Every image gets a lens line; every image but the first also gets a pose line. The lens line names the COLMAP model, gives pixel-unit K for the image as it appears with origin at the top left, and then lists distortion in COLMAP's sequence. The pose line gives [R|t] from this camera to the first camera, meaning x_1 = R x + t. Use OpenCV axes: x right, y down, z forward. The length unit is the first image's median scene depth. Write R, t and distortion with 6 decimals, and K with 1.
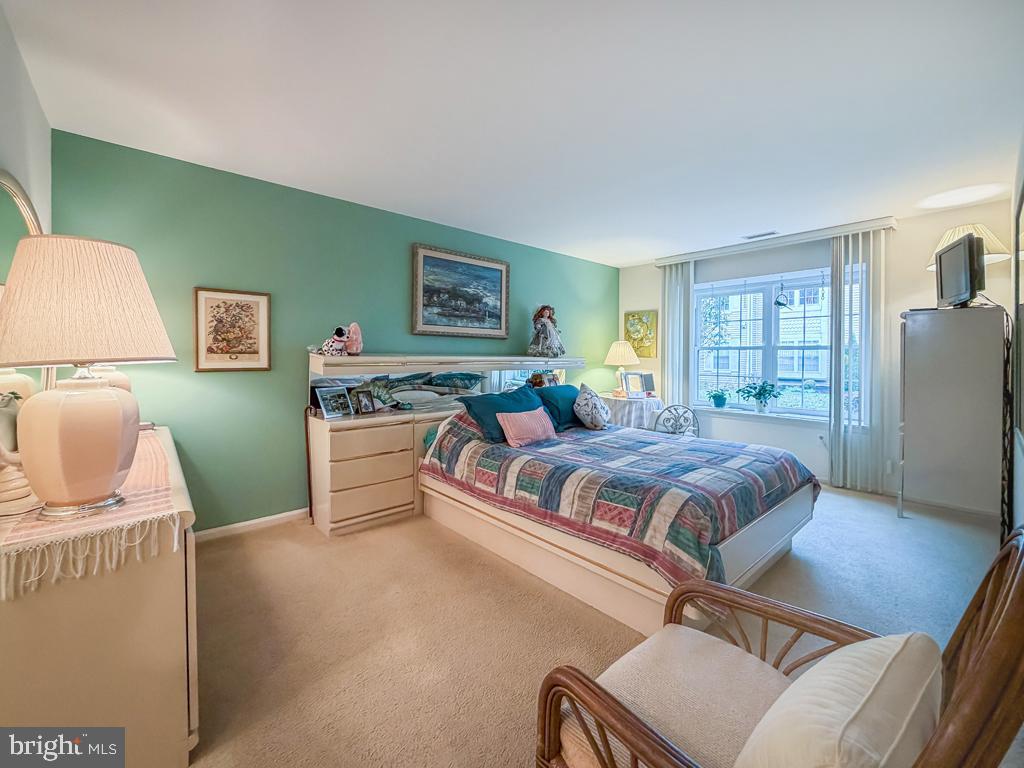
lens RADIAL K [[426.1, 0, 513.7], [0, 426.1, 352.8], [0, 0, 1]] dist [0.000629, 0.000005]
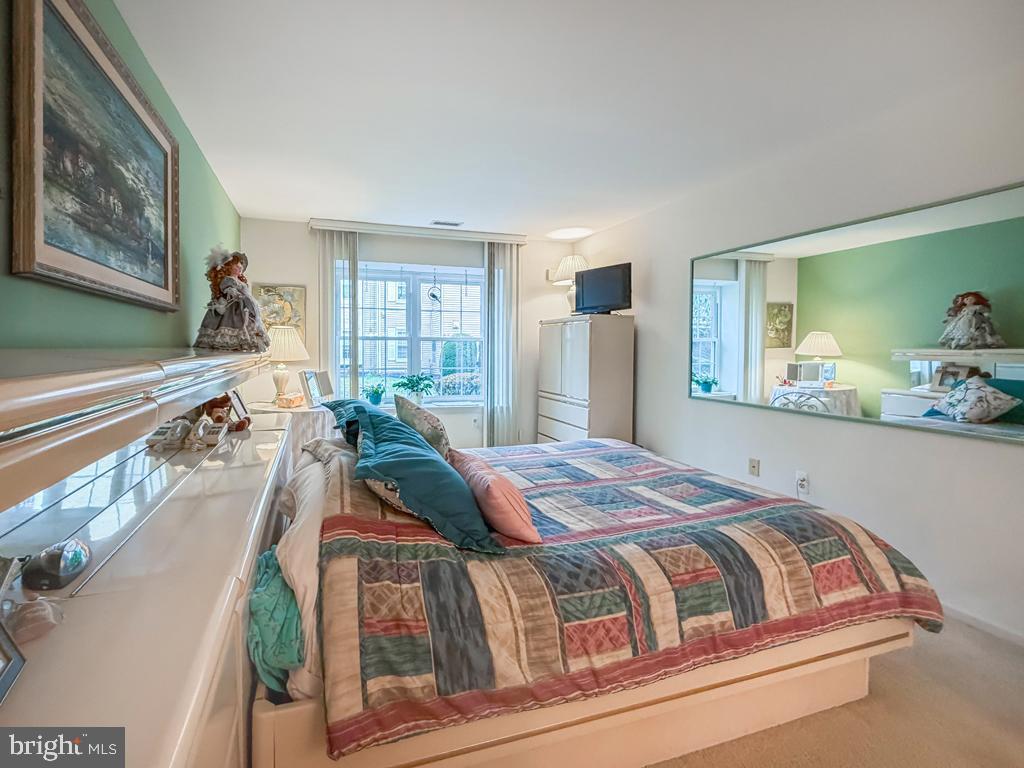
lens RADIAL K [[431.1, 0, 432.1], [0, 431.1, 352.6], [0, 0, 1]] dist [-0.000072, -0.000067]
pose [[0.440567, -0.016041, 0.897576, -0.352799], [-0.011338, 0.999661, 0.023430, -0.004009], [-0.897648, -0.020499, 0.440236, 0.639896]]
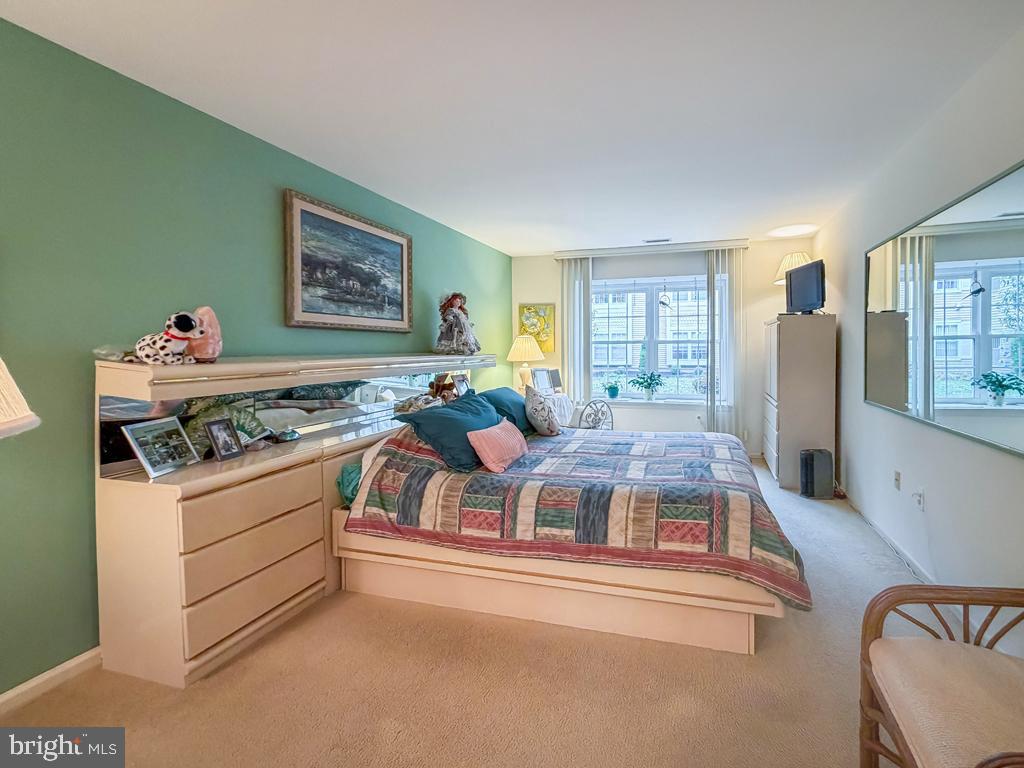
lens RADIAL K [[435.2, 0, 588.5], [0, 435.2, 352.4], [0, 0, 1]] dist [0.000024, -0.000023]
pose [[0.831747, -0.019397, 0.554816, -0.218144], [0.008495, 0.999717, 0.022216, -0.013504], [-0.555090, -0.013765, 0.831676, 0.168802]]
